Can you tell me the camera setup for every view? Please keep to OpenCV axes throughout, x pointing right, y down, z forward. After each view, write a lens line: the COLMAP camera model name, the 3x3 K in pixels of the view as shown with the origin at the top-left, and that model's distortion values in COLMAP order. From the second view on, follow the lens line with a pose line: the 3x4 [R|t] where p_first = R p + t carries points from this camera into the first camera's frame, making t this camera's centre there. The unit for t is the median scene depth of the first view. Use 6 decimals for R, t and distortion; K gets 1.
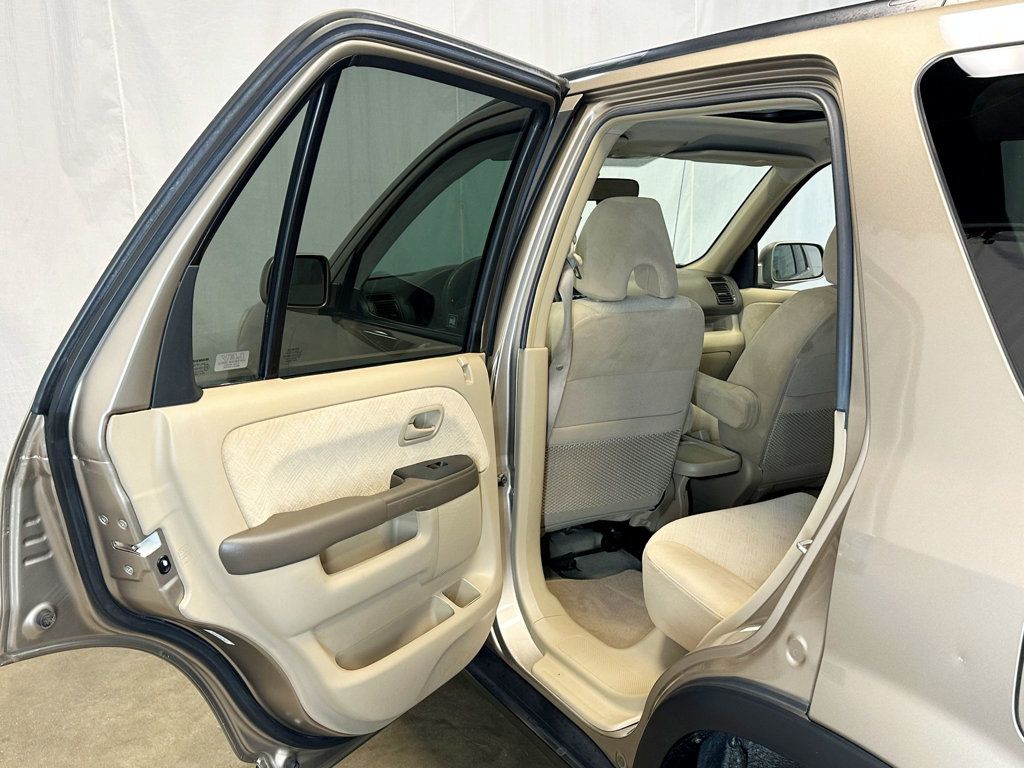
lens RADIAL K [[966.0, 0, 515.0], [0, 966.0, 383.4], [0, 0, 1]] dist [0.169435, -0.315142]
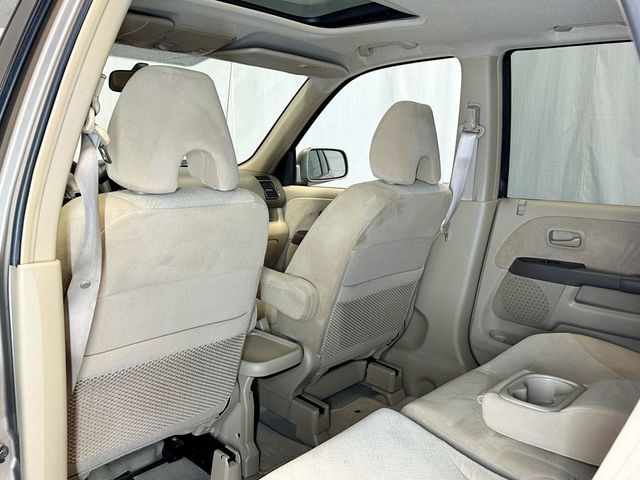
lens RADIAL K [[603.8, 0, 321.9], [0, 603.8, 239.6], [0, 0, 1]] dist [0.169435, -0.315142]
pose [[0.947228, -0.033525, 0.318802, 0.053495], [0.039294, 0.999159, -0.011681, -0.029472], [-0.318142, 0.023592, 0.947749, 0.394118]]
